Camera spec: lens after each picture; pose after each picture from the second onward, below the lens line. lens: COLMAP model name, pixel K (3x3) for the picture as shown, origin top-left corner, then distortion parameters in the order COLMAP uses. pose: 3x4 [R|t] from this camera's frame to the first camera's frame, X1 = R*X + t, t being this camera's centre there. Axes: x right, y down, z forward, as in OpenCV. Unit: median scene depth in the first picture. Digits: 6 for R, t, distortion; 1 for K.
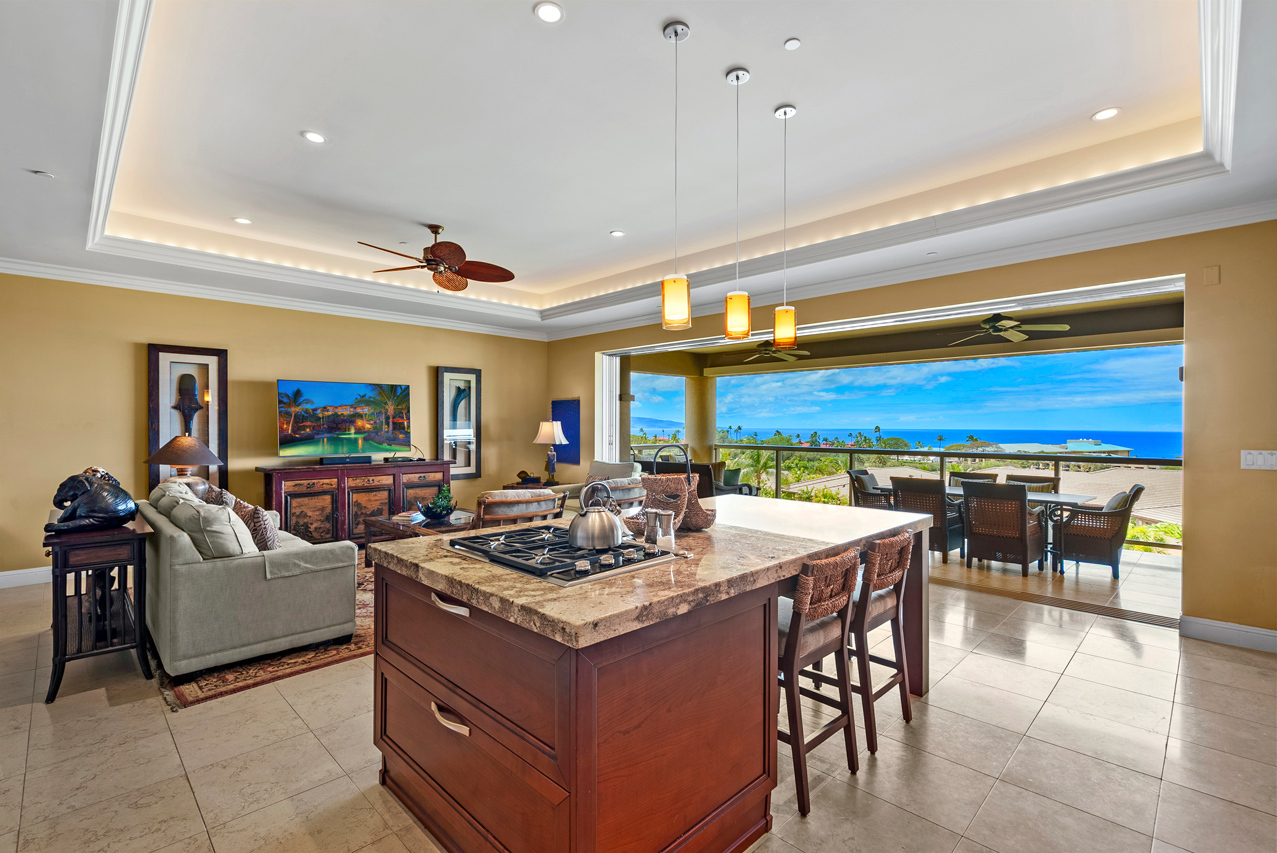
lens RADIAL K [[598.4, 0, 629.3], [0, 598.4, 433.9], [0, 0, 1]] dist [-0.001767, -0.000058]
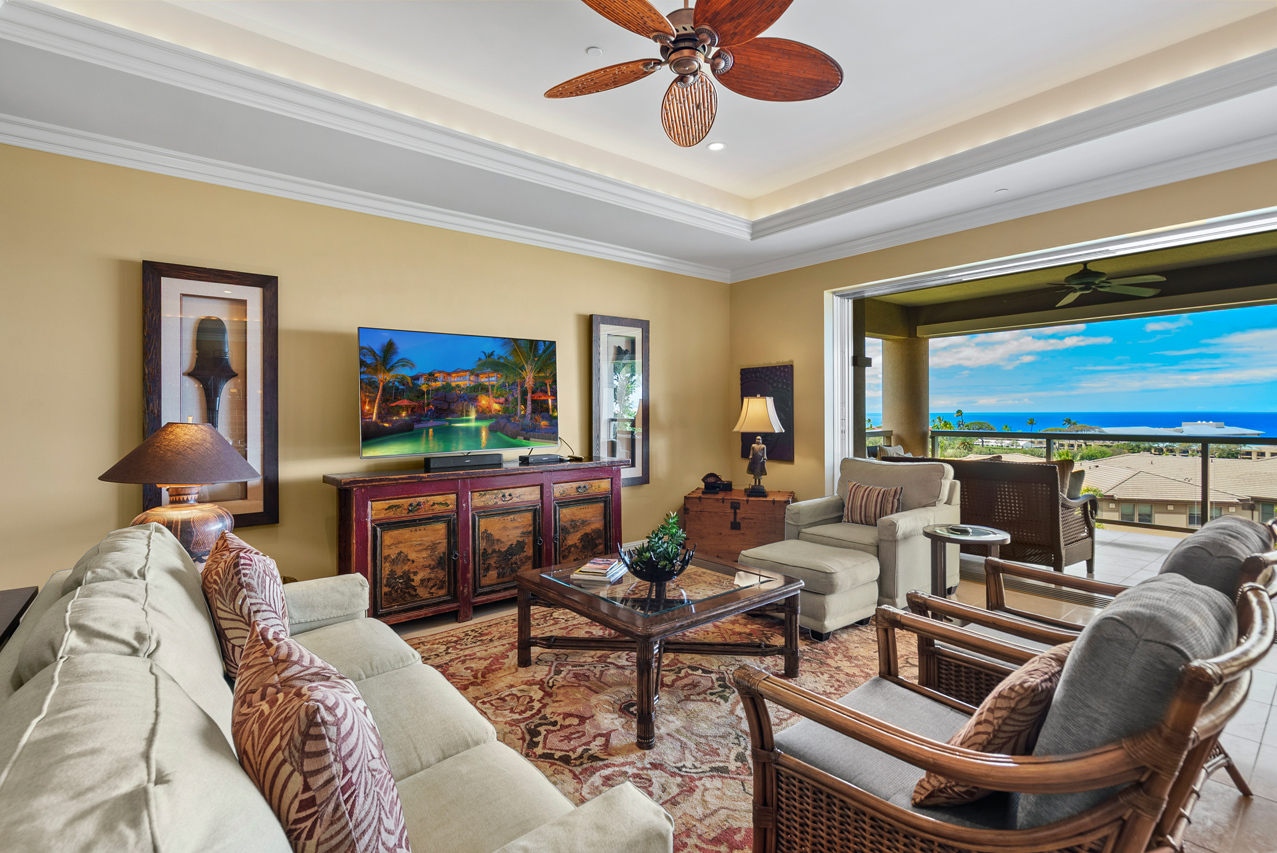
lens RADIAL K [[580.7, 0, 626.7], [0, 580.7, 412.8], [0, 0, 1]] dist [-0.001867, -0.000160]
pose [[0.996813, -0.008945, -0.079265, -0.251263], [0.007879, 0.999874, -0.013759, 0.003563], [0.079378, 0.013090, 0.996759, 0.404938]]
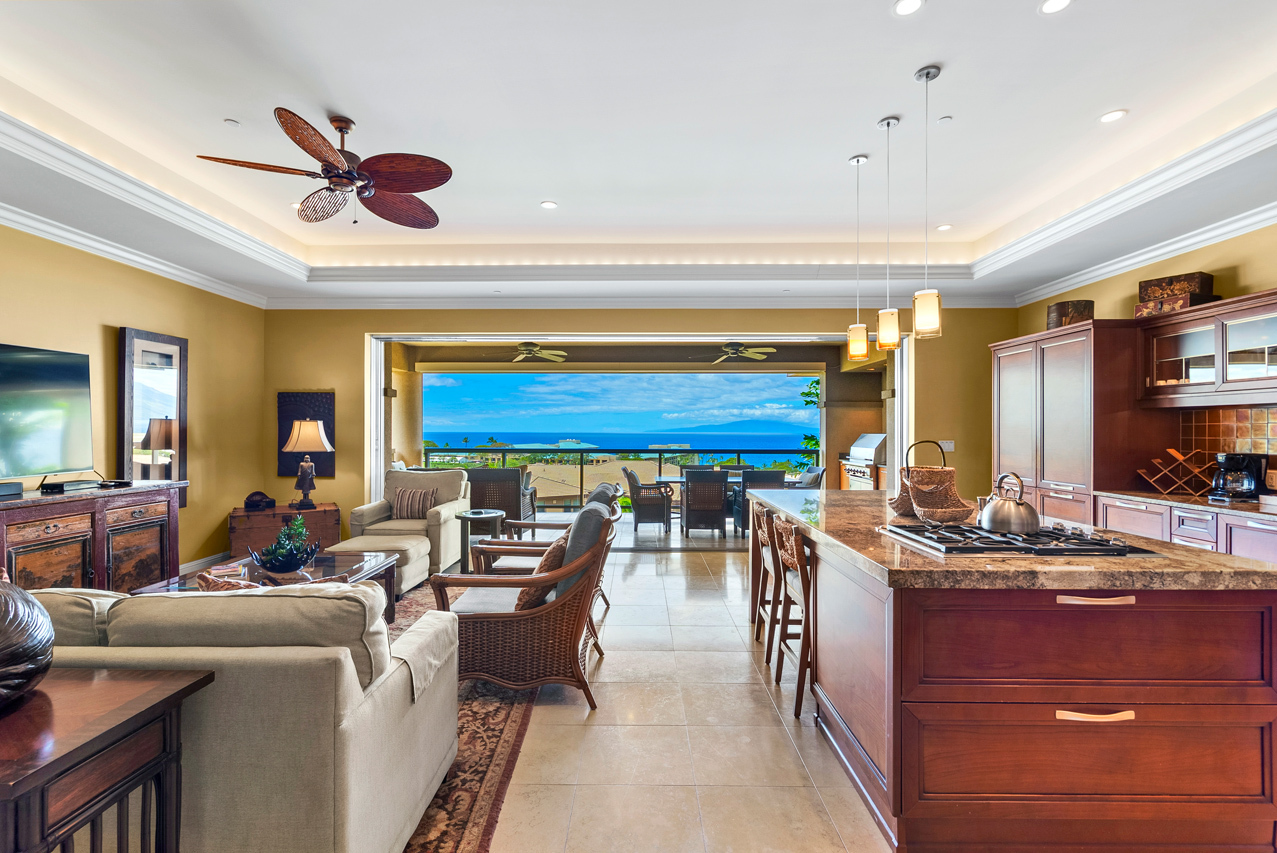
lens RADIAL K [[598.4, 0, 629.3], [0, 598.4, 433.9], [0, 0, 1]] dist [-0.001767, -0.000058]
pose [[0.694764, -0.006579, 0.719208, -0.430656], [0.010510, 0.999944, -0.001006, 0.000014], [-0.719161, 0.008258, 0.694794, 0.238728]]
